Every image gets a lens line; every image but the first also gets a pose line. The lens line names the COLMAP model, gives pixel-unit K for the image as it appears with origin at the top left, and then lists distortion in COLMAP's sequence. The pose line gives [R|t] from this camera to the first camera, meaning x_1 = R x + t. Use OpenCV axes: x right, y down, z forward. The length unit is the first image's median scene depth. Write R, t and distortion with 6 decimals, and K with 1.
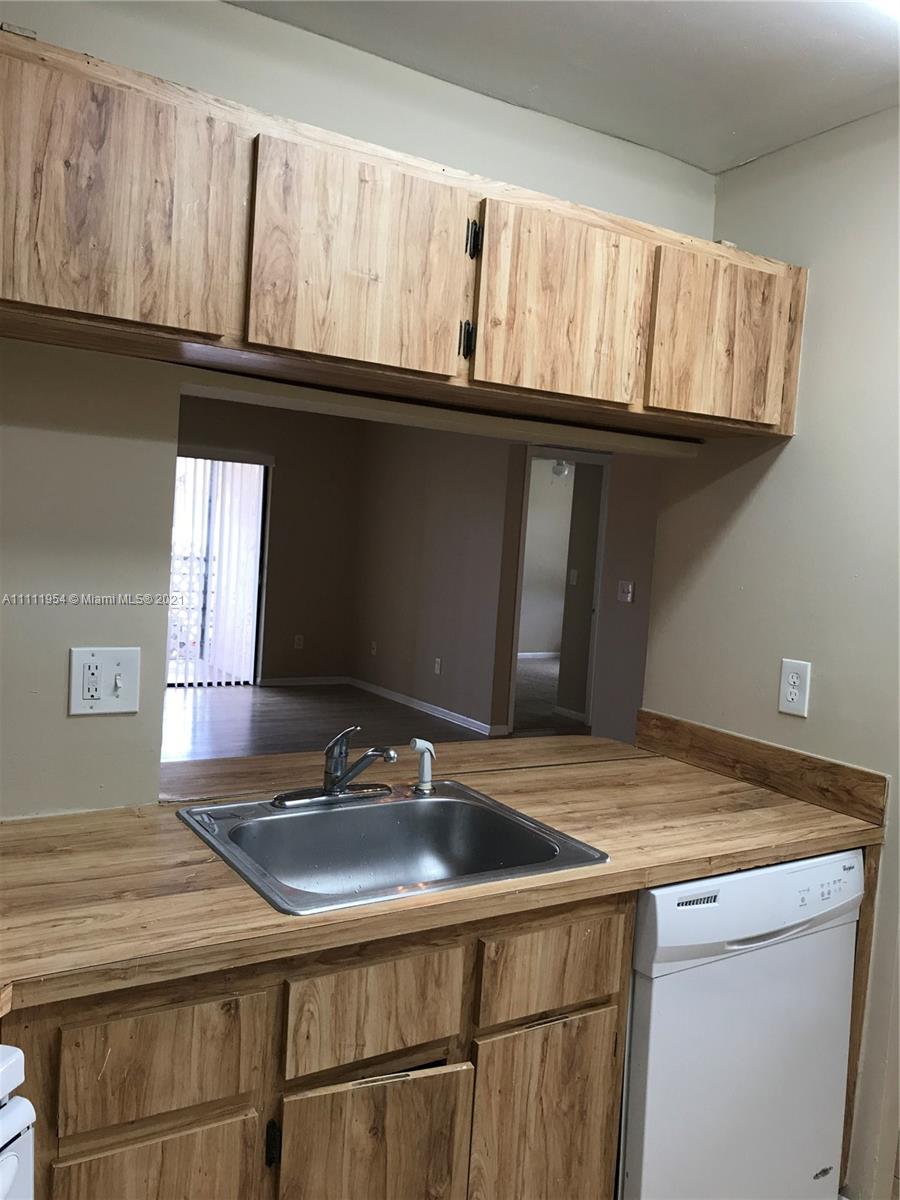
lens RADIAL K [[999.3, 0, 452.4], [0, 999.3, 597.9], [0, 0, 1]] dist [-0.043881, 0.081339]
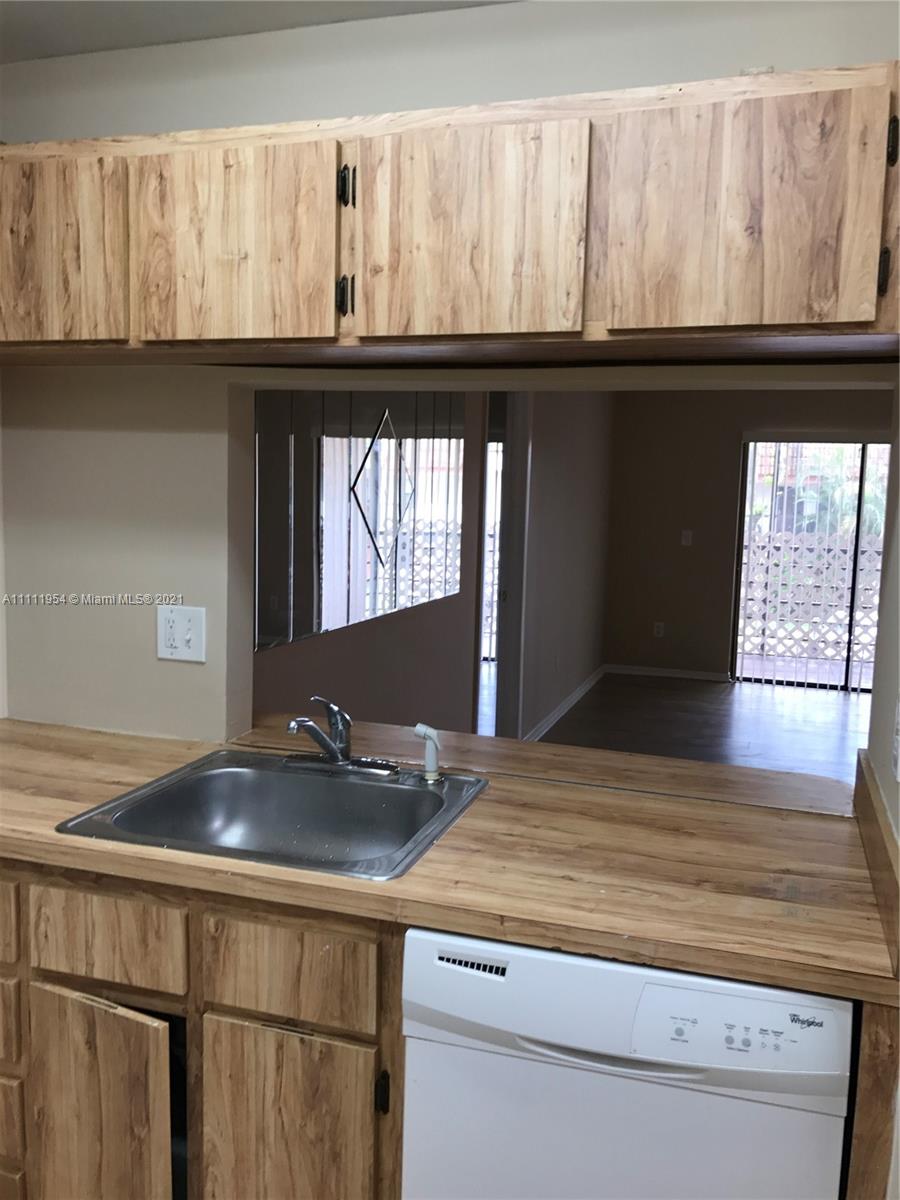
lens RADIAL K [[999.3, 0, 452.4], [0, 999.3, 597.9], [0, 0, 1]] dist [-0.043881, 0.081339]
pose [[0.641708, 0.038440, -0.765985, 0.840658], [-0.039694, 0.999069, 0.016883, 0.006419], [0.765921, 0.019571, 0.642636, 0.495487]]
